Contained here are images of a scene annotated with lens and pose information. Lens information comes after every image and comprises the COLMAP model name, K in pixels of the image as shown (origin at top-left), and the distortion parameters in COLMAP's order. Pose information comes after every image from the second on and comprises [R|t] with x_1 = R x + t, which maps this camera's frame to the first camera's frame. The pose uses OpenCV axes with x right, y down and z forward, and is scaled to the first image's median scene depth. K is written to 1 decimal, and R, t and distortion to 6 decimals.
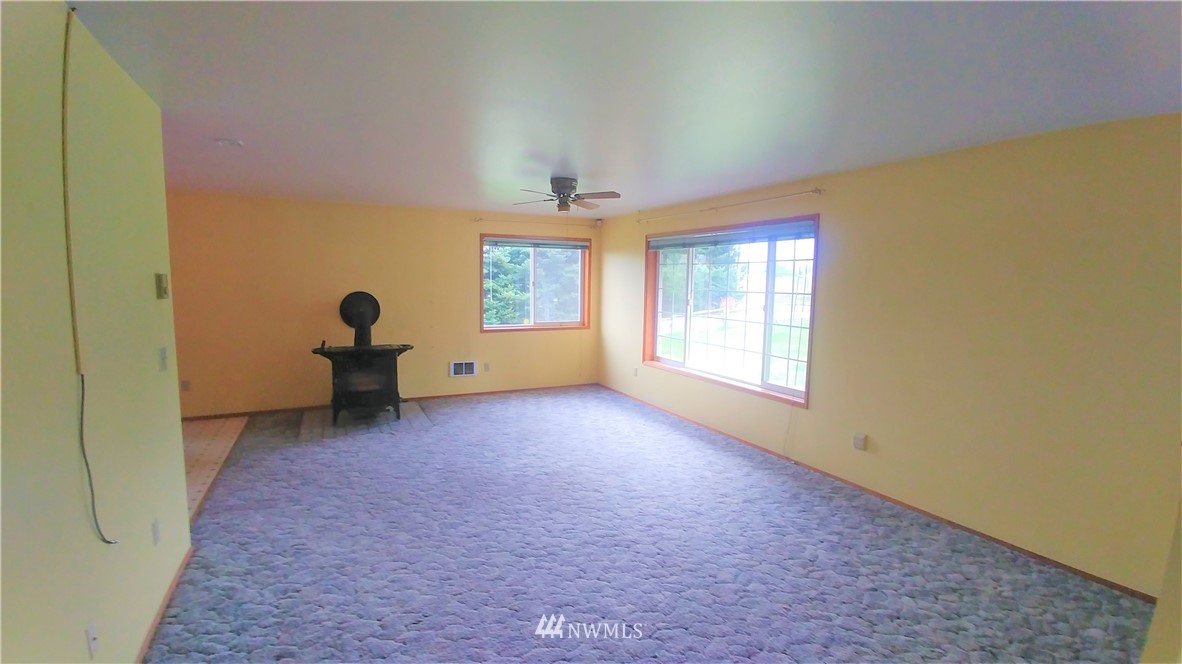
lens RADIAL K [[538.0, 0, 591.0], [0, 538.0, 332.0], [0, 0, 1]] dist [-0.000988, -0.000268]
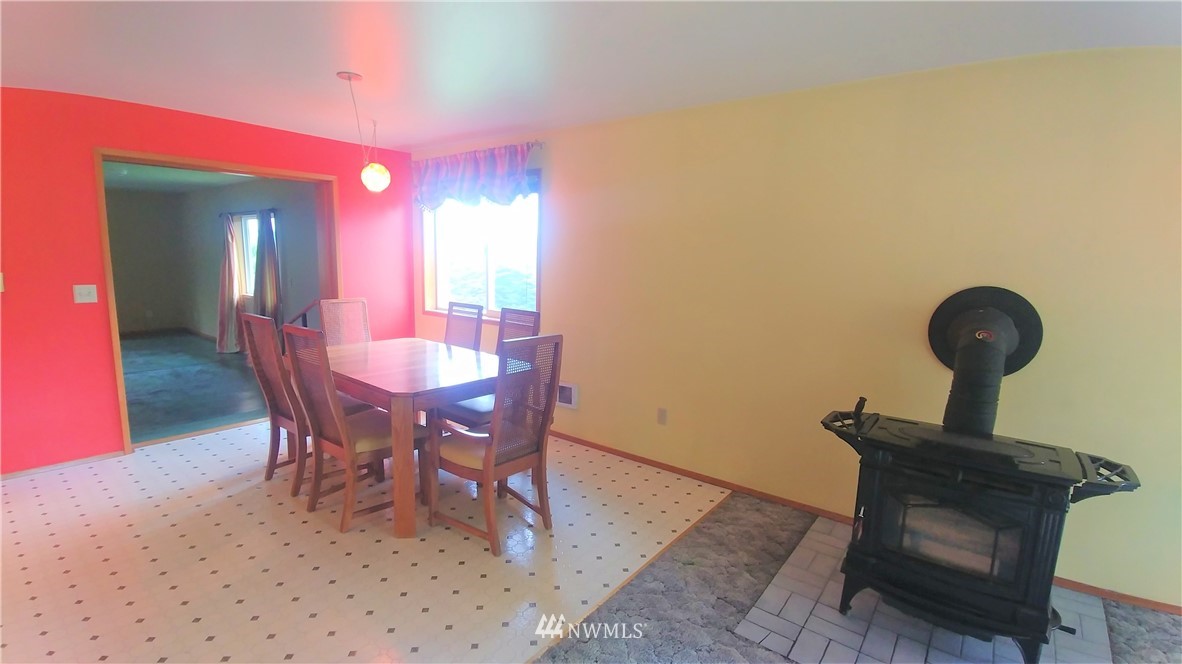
lens RADIAL K [[538.0, 0, 591.0], [0, 538.0, 332.0], [0, 0, 1]] dist [-0.000988, -0.000268]
pose [[0.458457, 0.145254, -0.876766, -0.226027], [-0.122022, 0.987498, 0.099794, -0.050736], [0.880300, 0.061233, 0.470449, 0.595762]]
